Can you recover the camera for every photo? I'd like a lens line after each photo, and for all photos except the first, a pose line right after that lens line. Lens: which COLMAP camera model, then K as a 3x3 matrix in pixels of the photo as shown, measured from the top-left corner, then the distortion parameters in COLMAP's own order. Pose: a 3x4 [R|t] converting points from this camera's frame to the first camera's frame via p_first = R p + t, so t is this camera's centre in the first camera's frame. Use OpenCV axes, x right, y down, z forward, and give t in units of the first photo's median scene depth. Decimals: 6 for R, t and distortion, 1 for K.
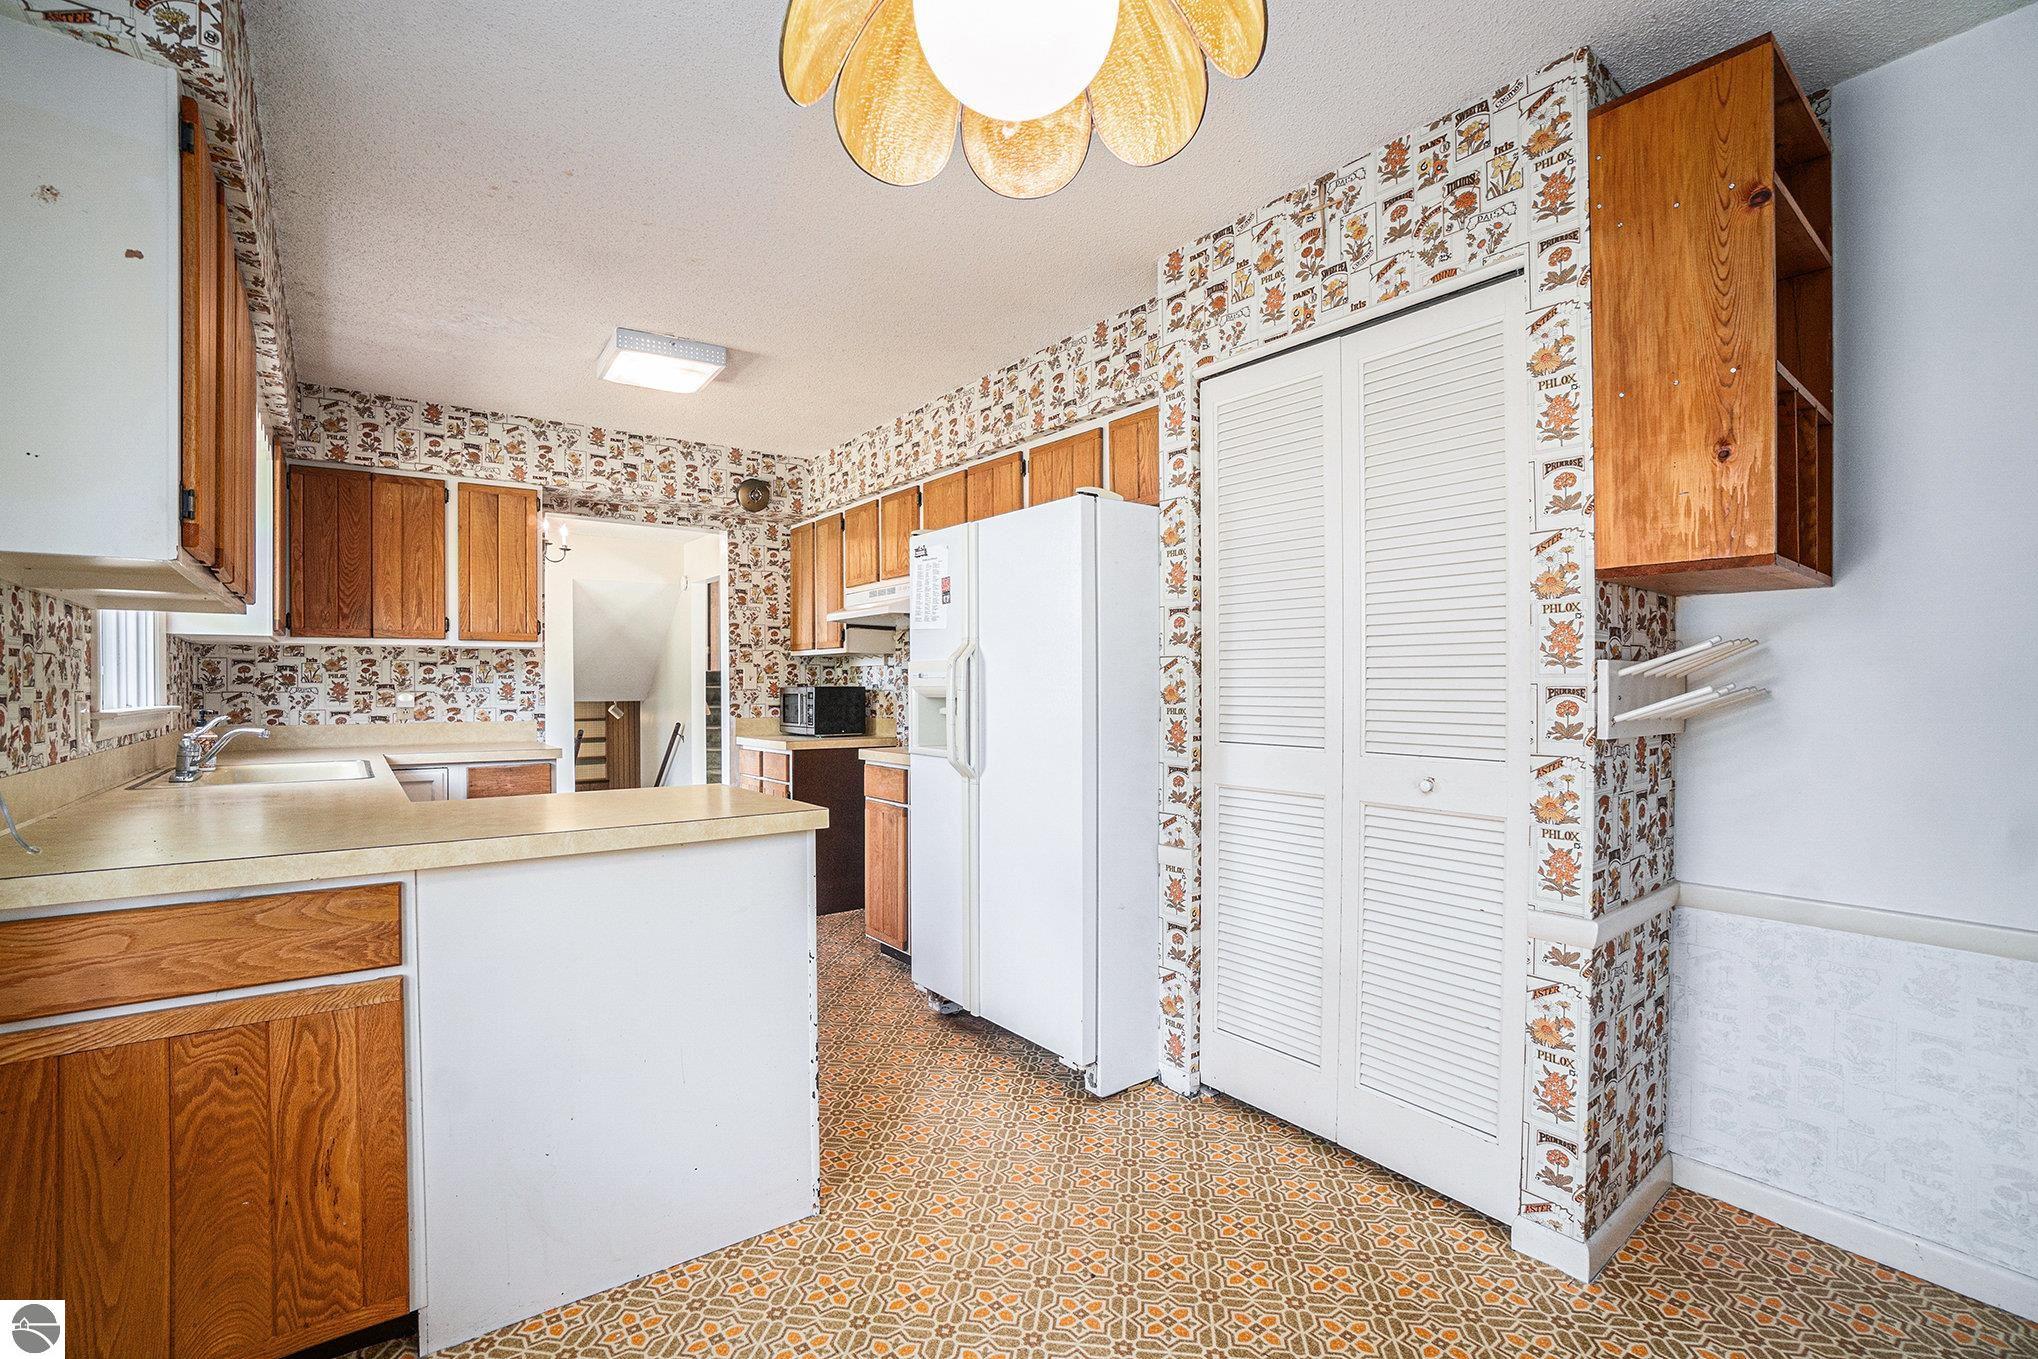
lens RADIAL K [[900.7, 0, 1026.7], [0, 900.7, 691.8], [0, 0, 1]] dist [-0.042721, 0.001649]
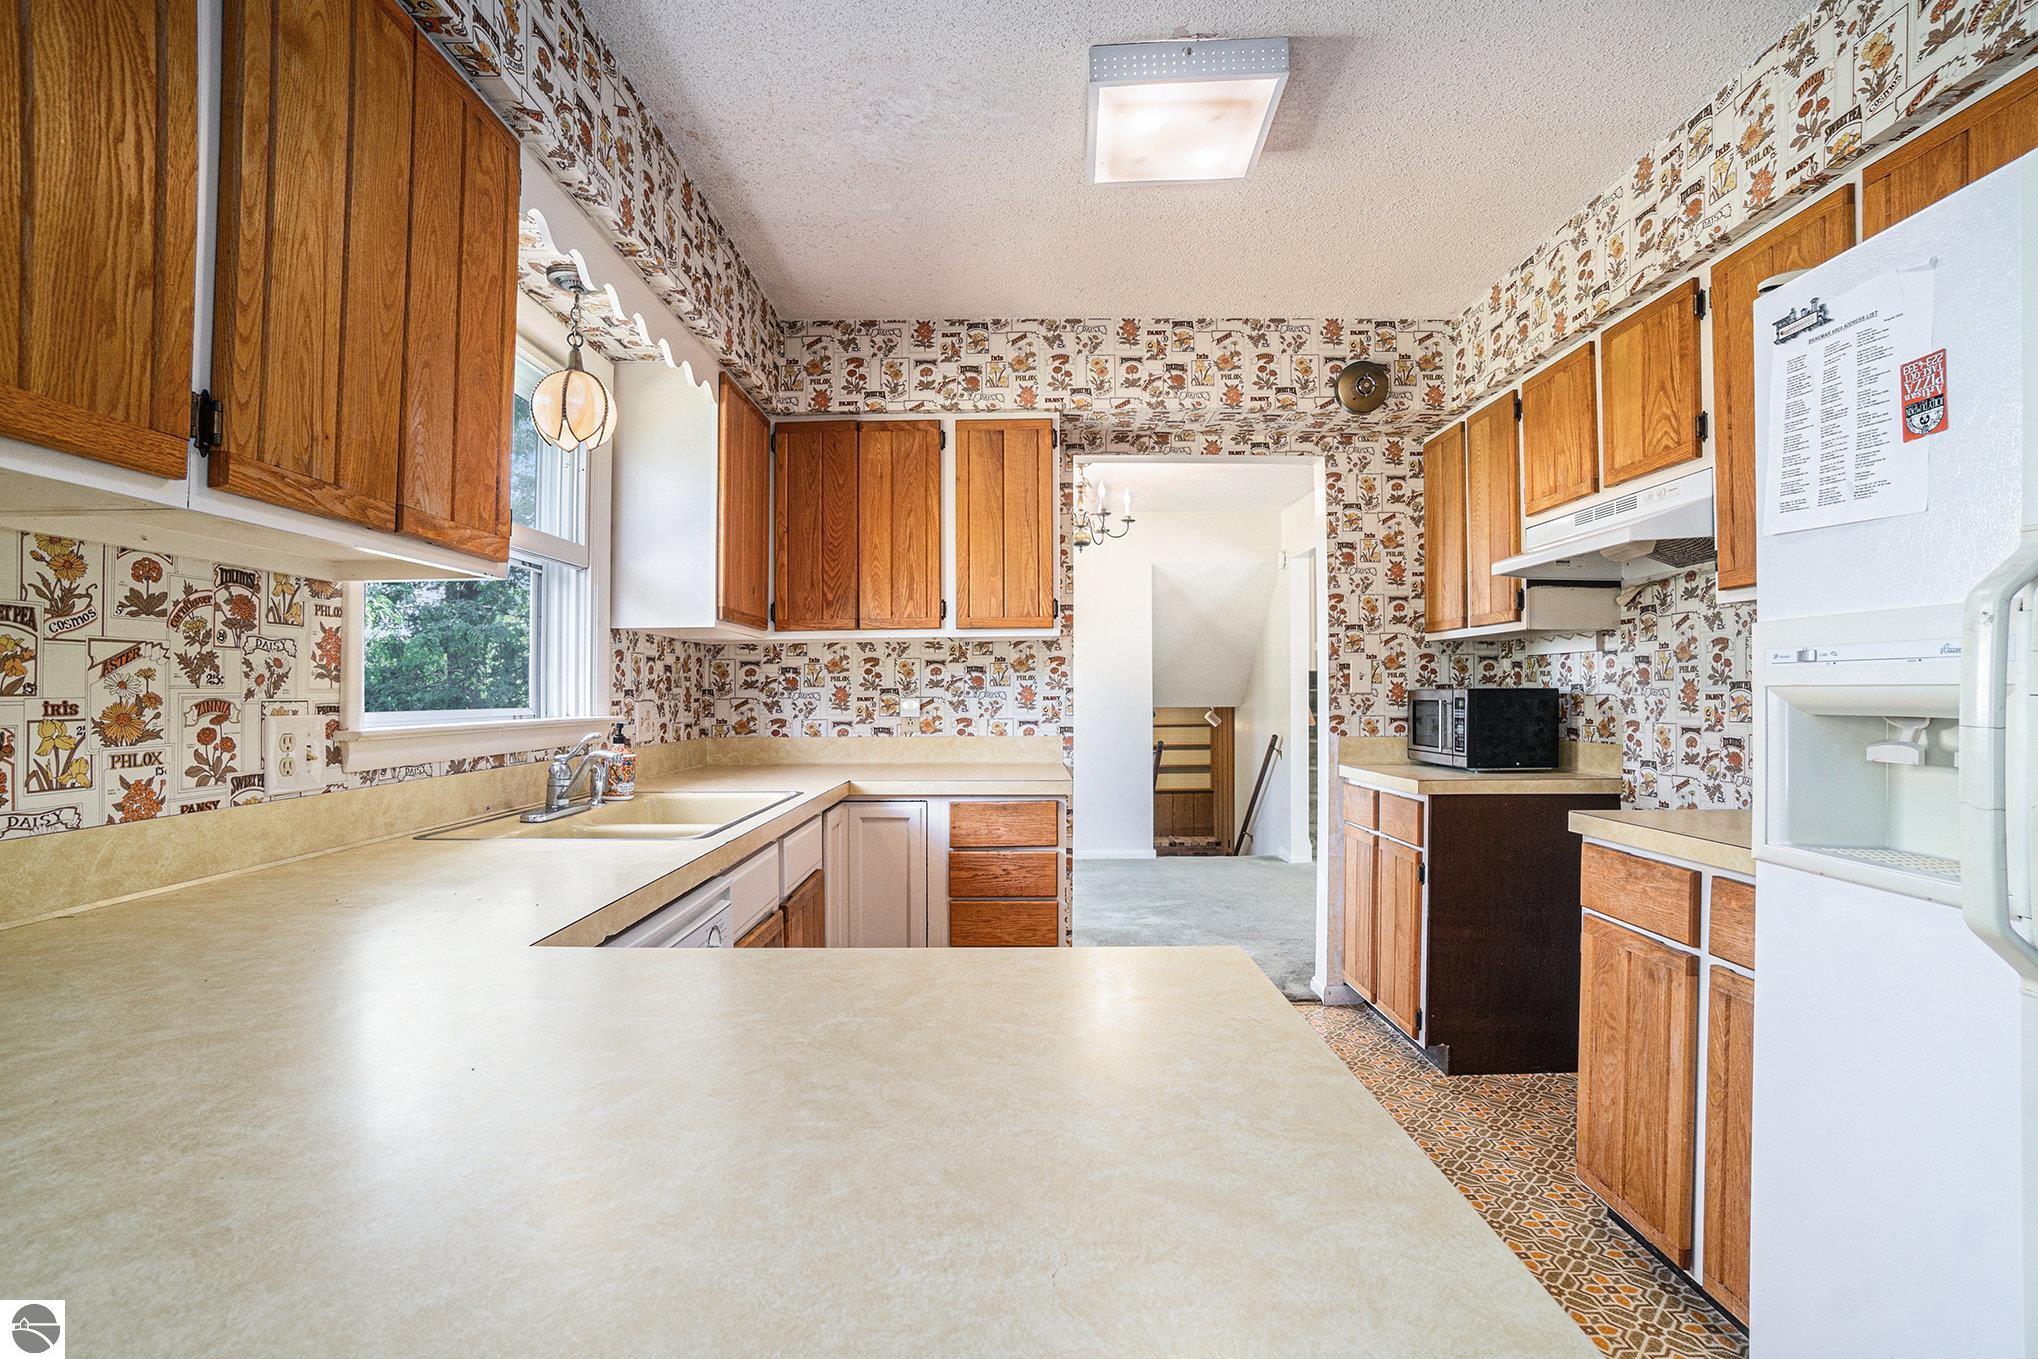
lens RADIAL K [[900.7, 0, 1014.3], [0, 900.7, 704.8], [0, 0, 1]] dist [-0.042721, 0.001649]
pose [[0.775996, 0.005572, -0.630713, -0.109310], [0.001468, 0.999942, 0.010640, -0.001876], [0.630736, -0.009183, 0.775943, 0.395726]]
